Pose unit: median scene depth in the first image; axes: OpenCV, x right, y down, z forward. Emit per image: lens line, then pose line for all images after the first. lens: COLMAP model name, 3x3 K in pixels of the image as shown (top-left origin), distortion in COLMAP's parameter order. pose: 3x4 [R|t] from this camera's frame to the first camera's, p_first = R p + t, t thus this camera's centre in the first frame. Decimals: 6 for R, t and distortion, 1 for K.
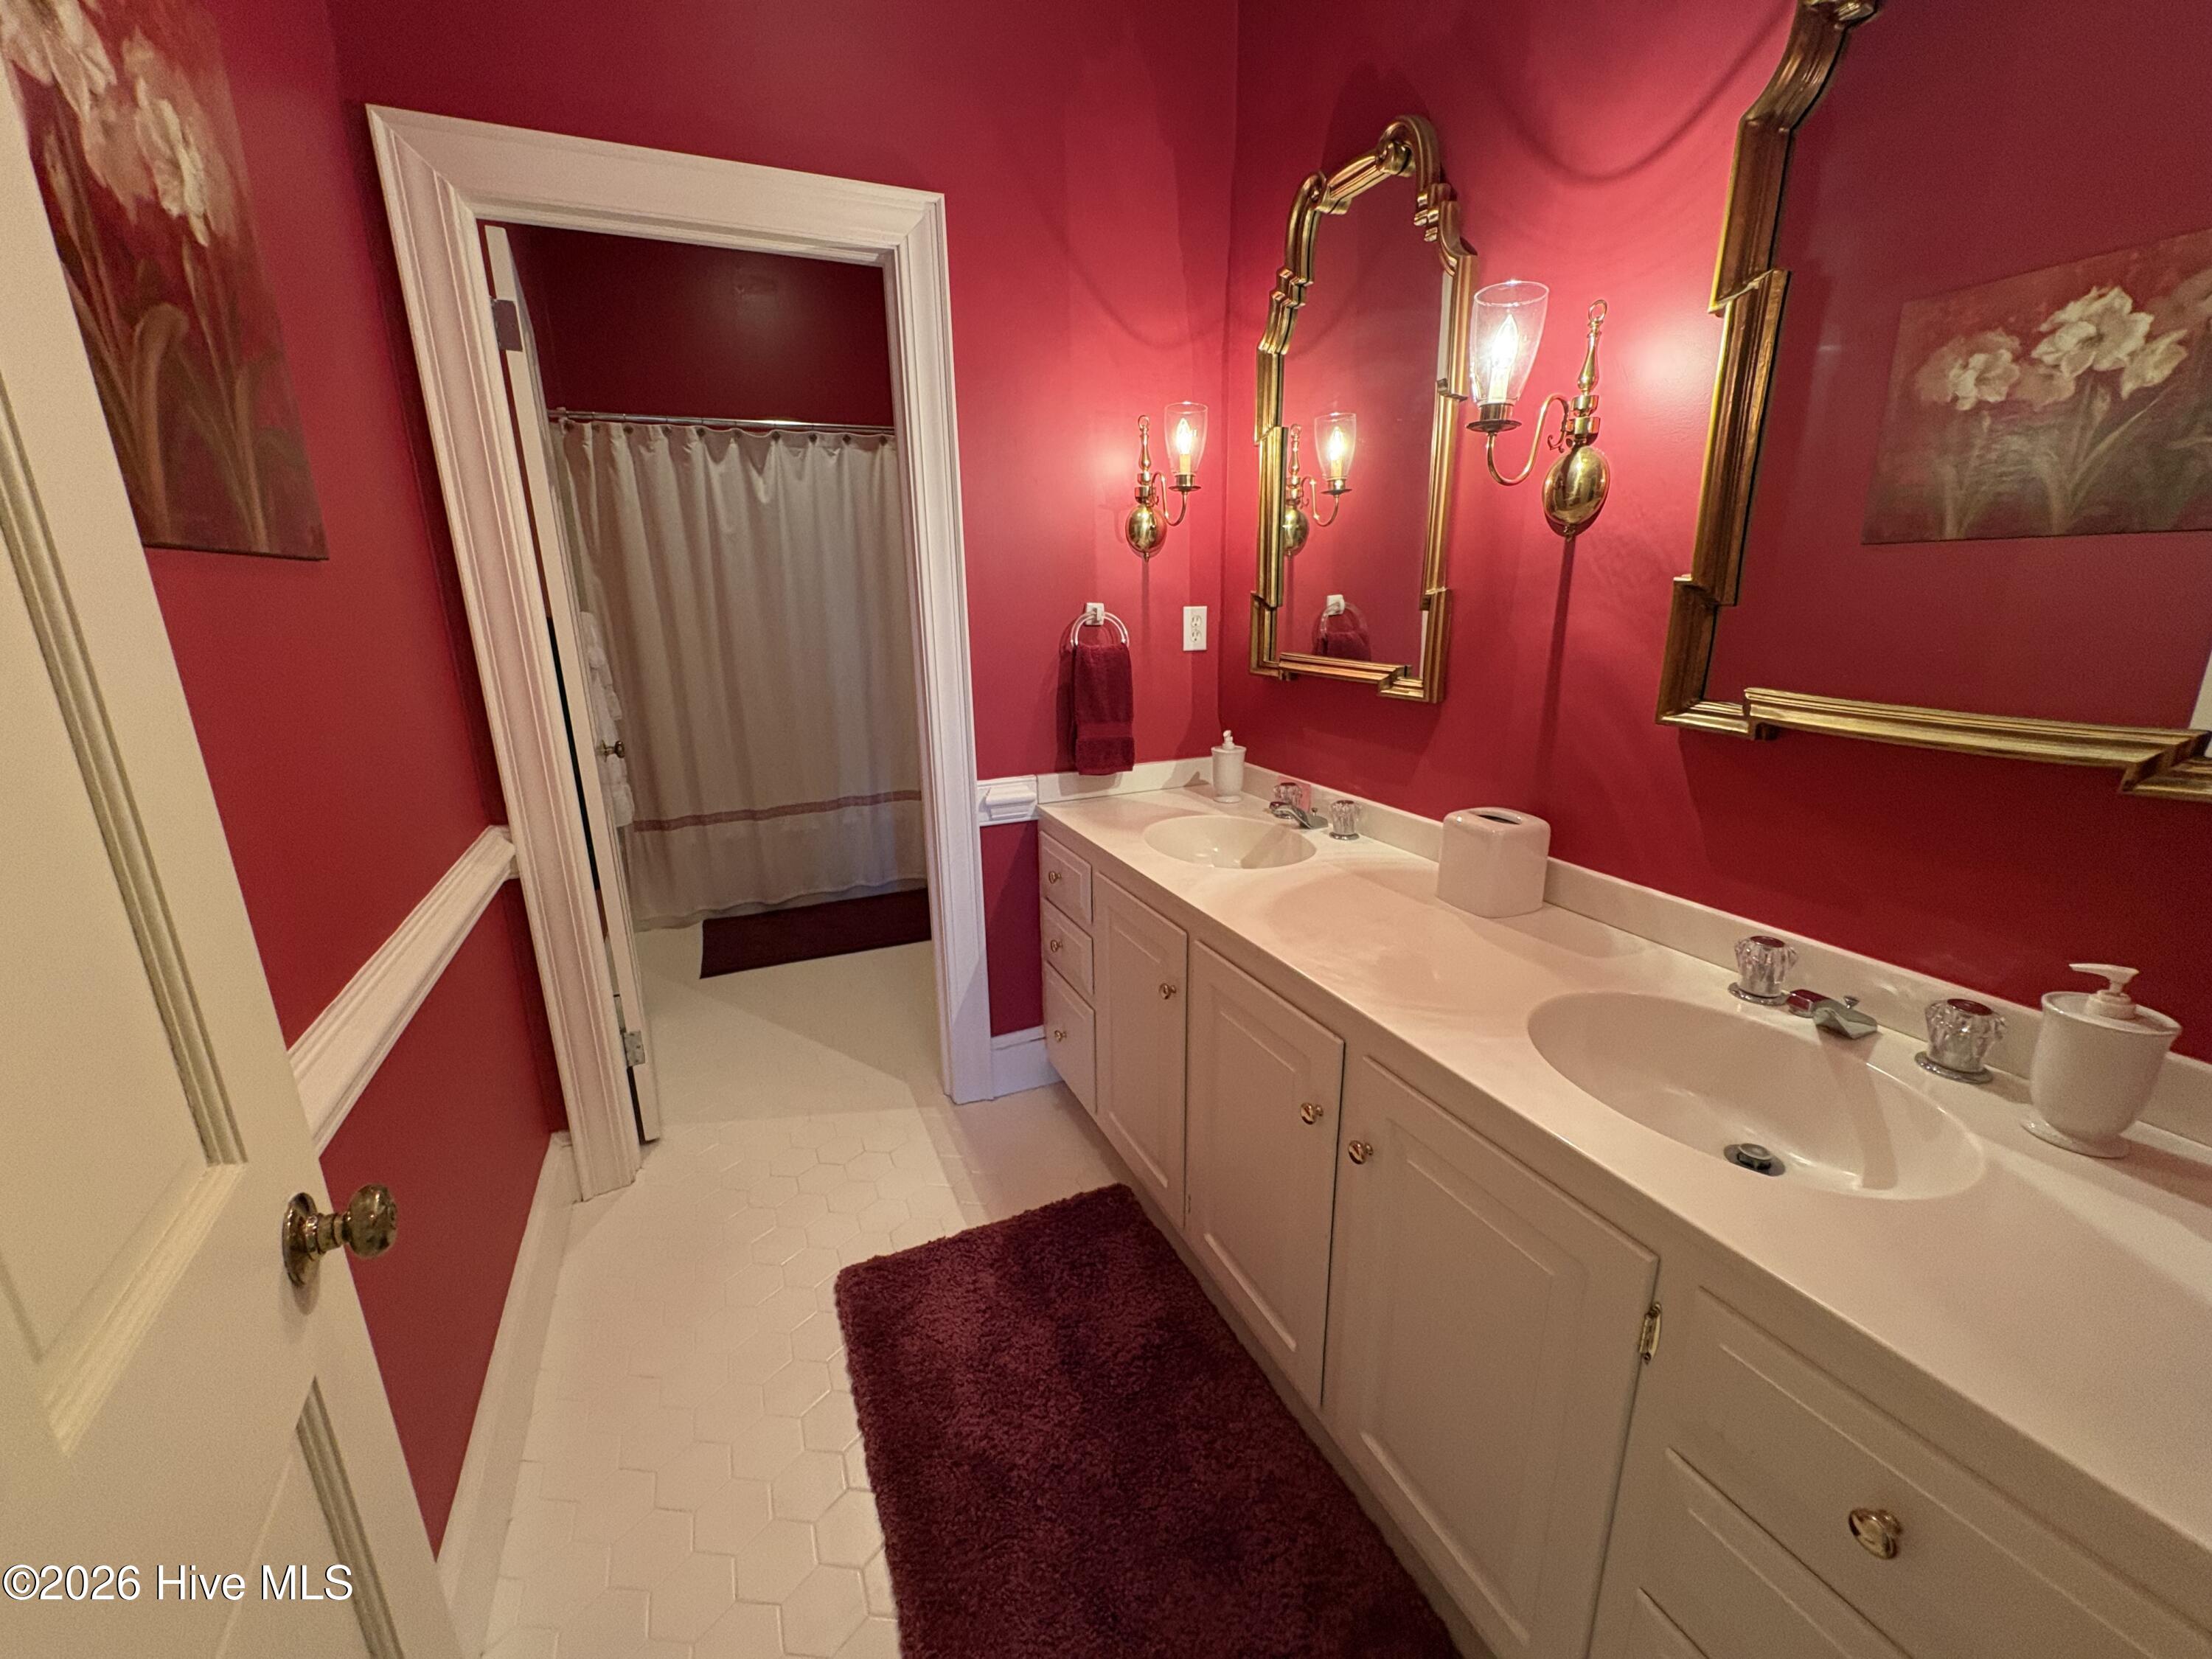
lens RADIAL K [[879.3, 0, 1104.2], [0, 879.3, 827.3], [0, 0, 1]] dist [-0.000551, -0.000738]
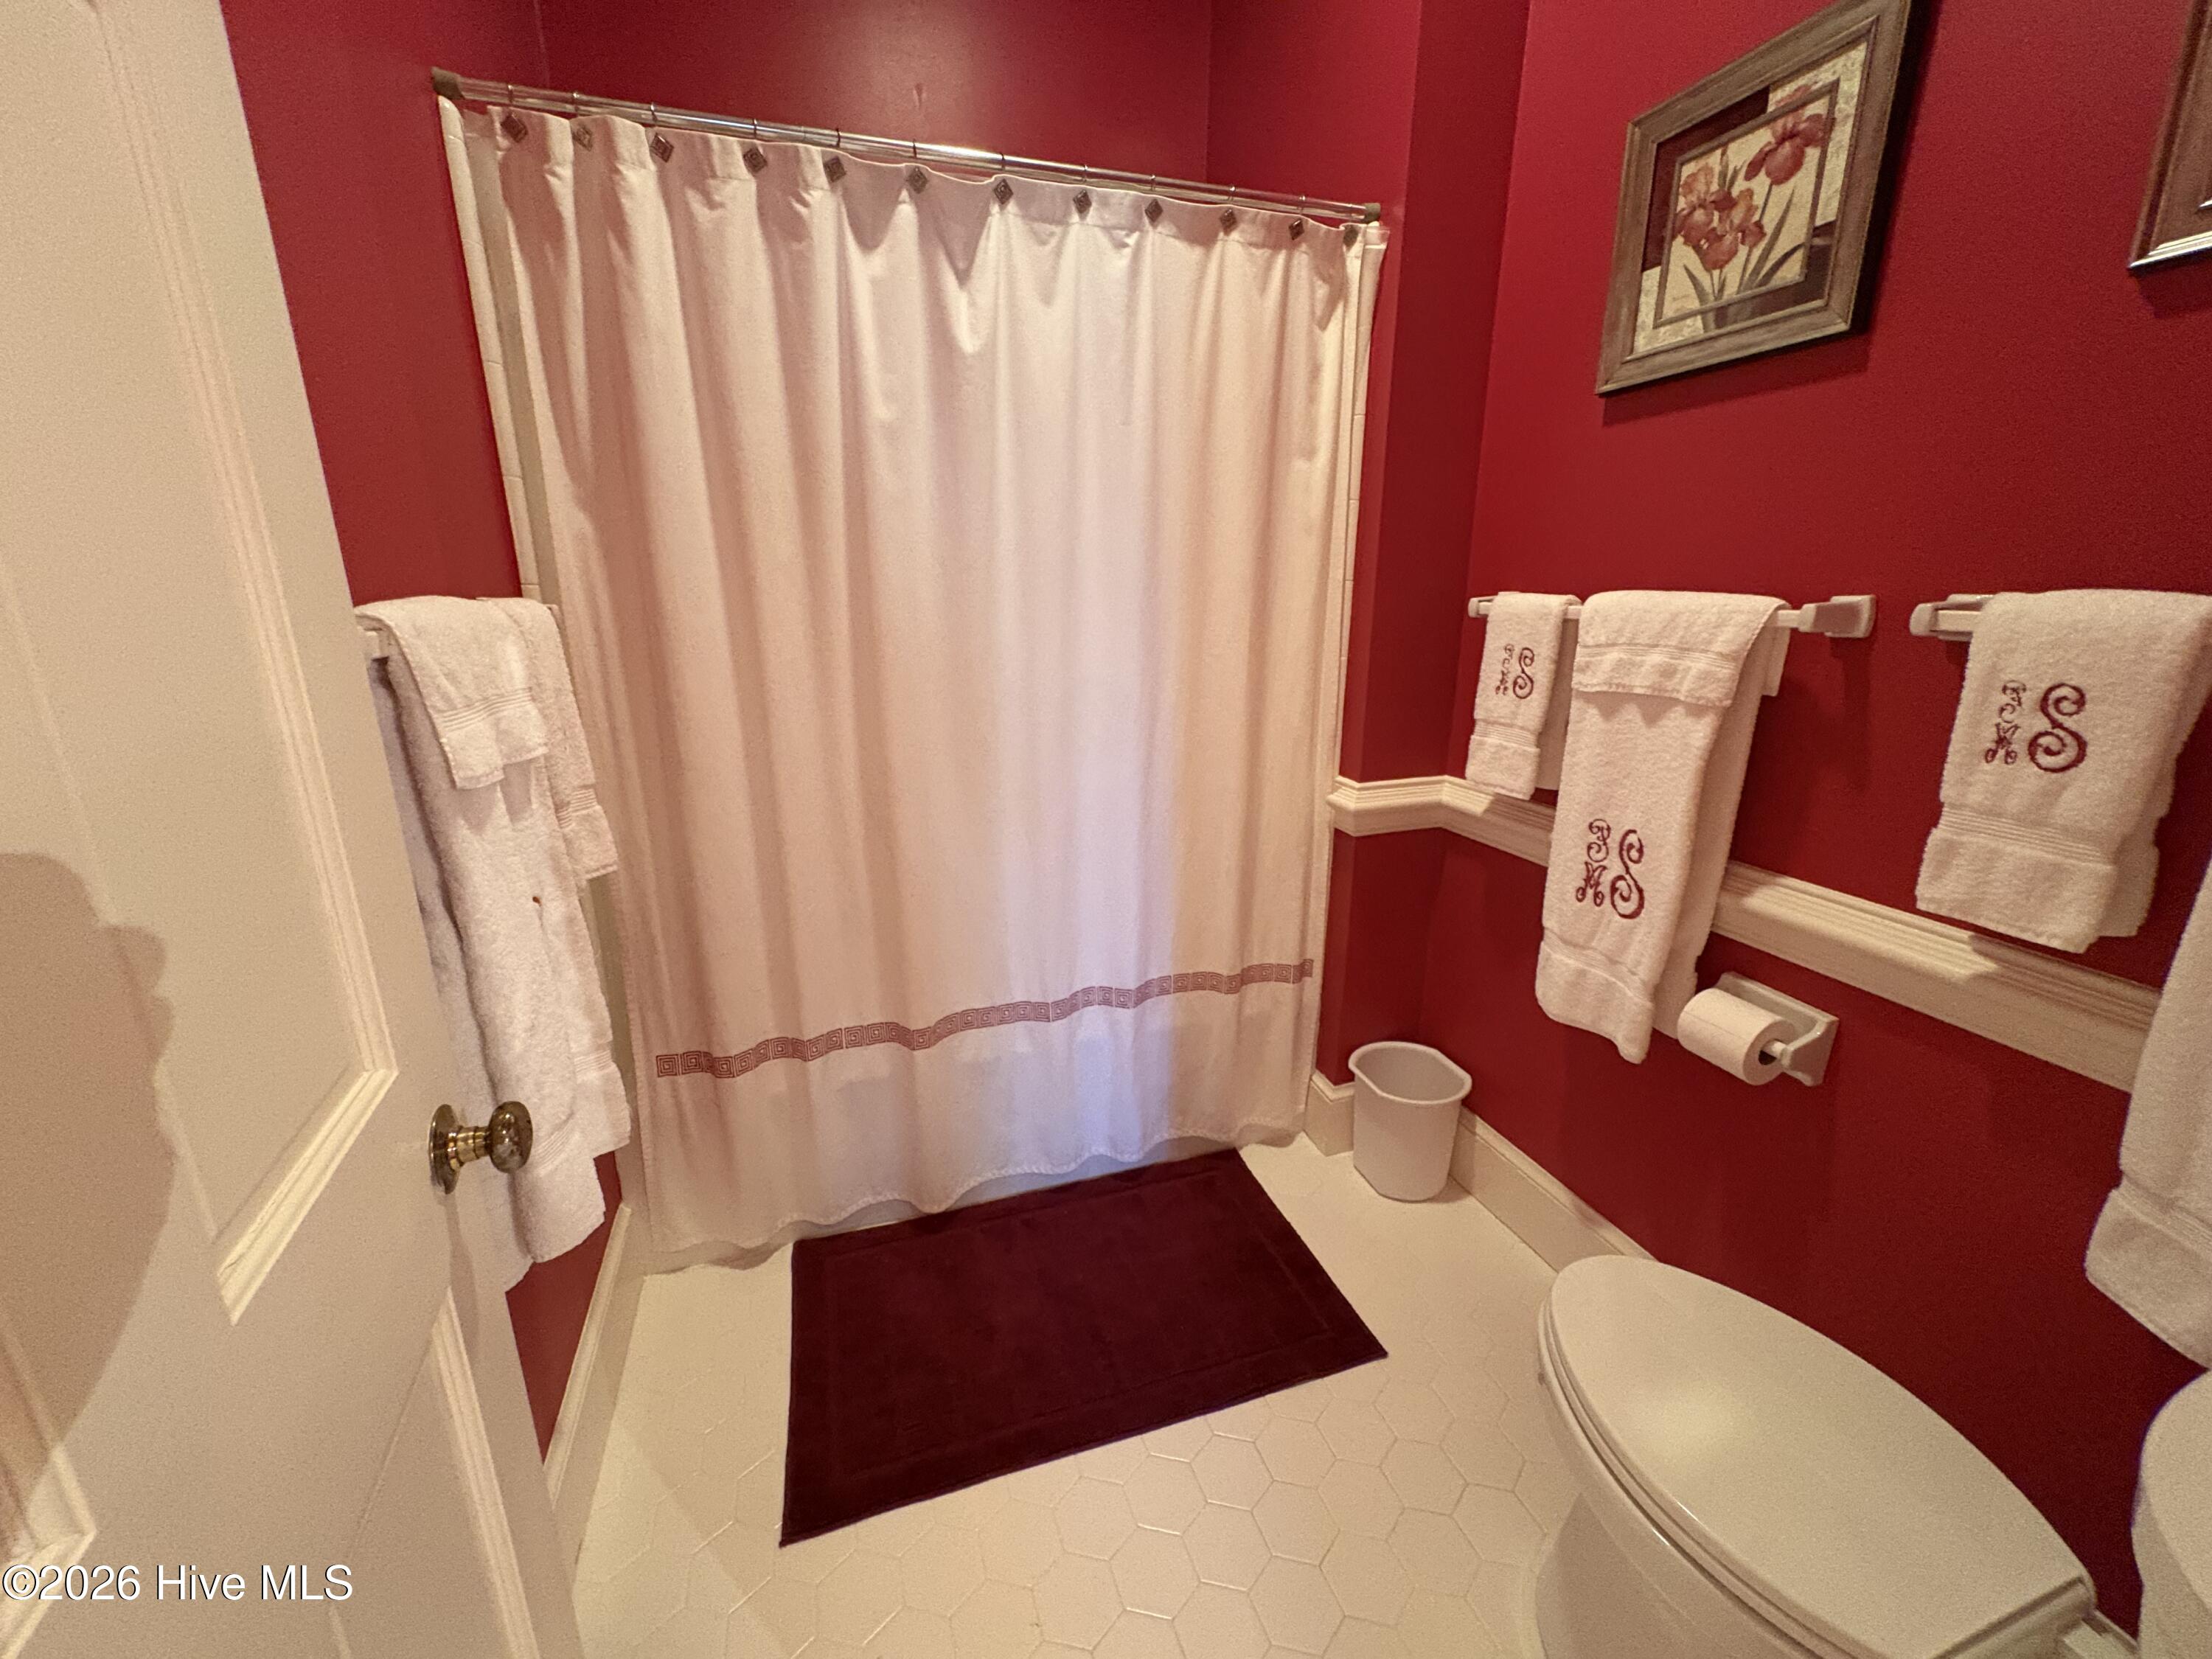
lens RADIAL K [[879.3, 0, 1106.5], [0, 879.3, 828.3], [0, 0, 1]] dist [-0.000551, -0.000738]
pose [[0.995220, 0.041580, -0.088362, -0.268408], [-0.041110, 0.999129, 0.007134, -0.140301], [0.088582, -0.003467, 0.996063, 0.570258]]
